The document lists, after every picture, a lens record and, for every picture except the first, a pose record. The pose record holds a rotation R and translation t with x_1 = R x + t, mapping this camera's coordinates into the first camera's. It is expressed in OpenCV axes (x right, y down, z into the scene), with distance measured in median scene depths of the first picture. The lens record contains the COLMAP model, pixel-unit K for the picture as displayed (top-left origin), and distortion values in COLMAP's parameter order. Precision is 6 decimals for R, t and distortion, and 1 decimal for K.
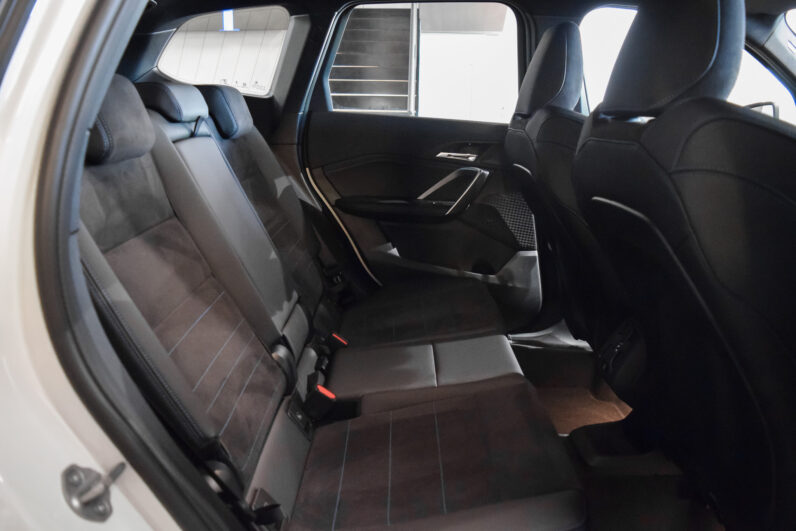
lens RADIAL K [[620.4, 0, 397.1], [0, 620.4, 285.7], [0, 0, 1]] dist [-0.082890, 0.014176]
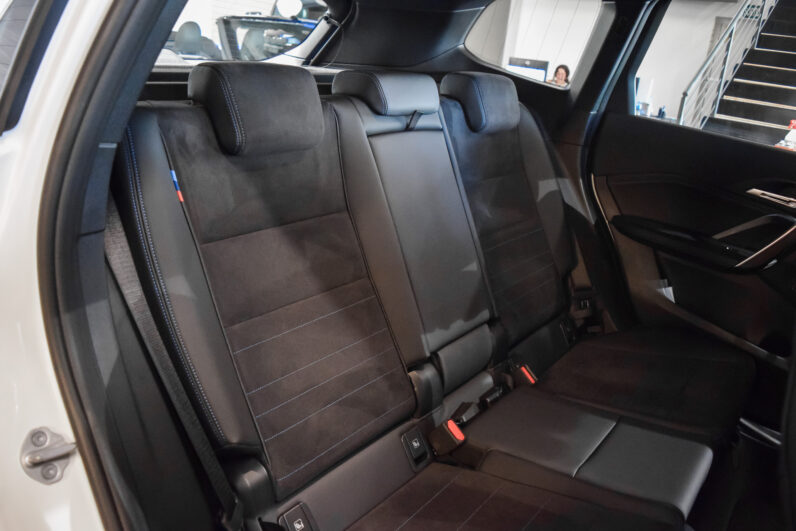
lens RADIAL K [[620.4, 0, 397.1], [0, 620.4, 285.7], [0, 0, 1]] dist [-0.082890, 0.014176]
pose [[0.790855, 0.282864, -0.542712, 0.213991], [-0.251035, 0.958679, 0.133852, -0.113430], [0.558148, 0.030383, 0.829185, 0.157998]]
